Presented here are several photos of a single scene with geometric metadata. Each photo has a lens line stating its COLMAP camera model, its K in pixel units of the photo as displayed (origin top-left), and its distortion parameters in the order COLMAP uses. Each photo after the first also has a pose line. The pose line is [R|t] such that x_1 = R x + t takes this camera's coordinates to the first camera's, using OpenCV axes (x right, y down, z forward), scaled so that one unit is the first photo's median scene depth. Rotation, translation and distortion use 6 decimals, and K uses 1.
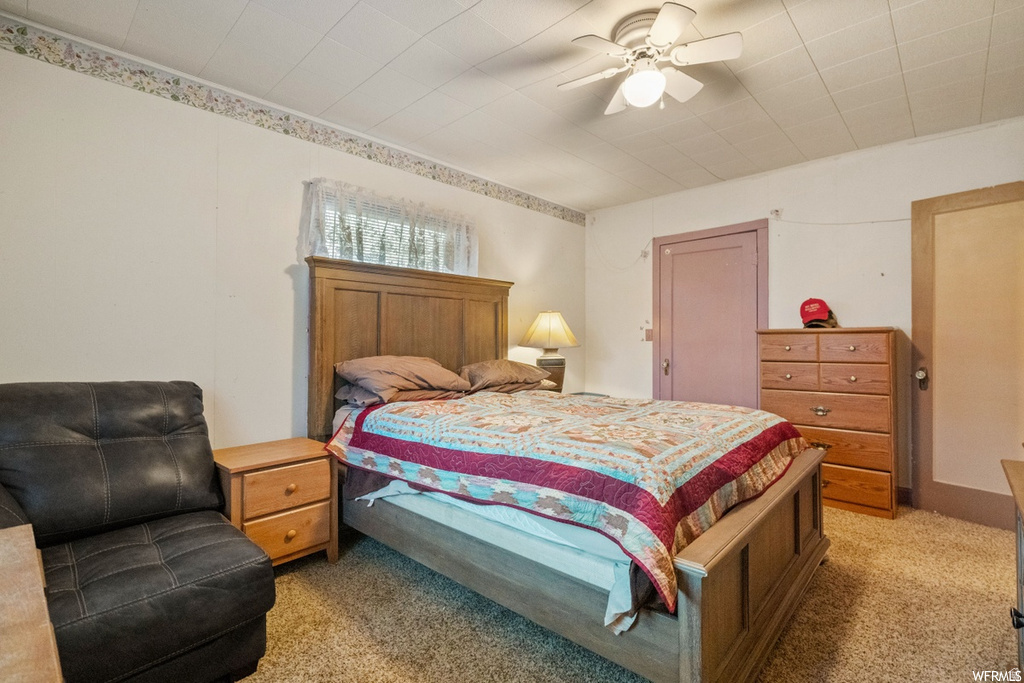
lens RADIAL K [[461.0, 0, 517.0], [0, 461.0, 336.8], [0, 0, 1]] dist [-0.012947, 0.003289]
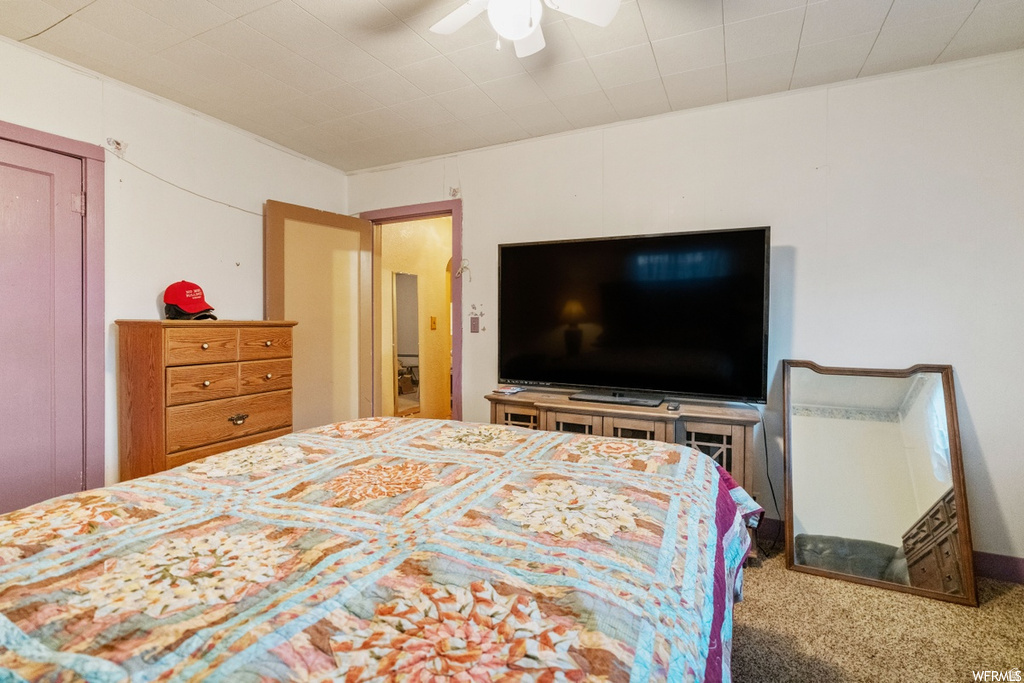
lens RADIAL K [[461.0, 0, 511.2], [0, 461.0, 333.4], [0, 0, 1]] dist [-0.012947, 0.003289]
pose [[-0.297354, -0.006154, 0.954747, -0.298864], [0.007247, 0.999936, 0.008703, 0.001303], [-0.954740, 0.009507, -0.297291, 0.812684]]
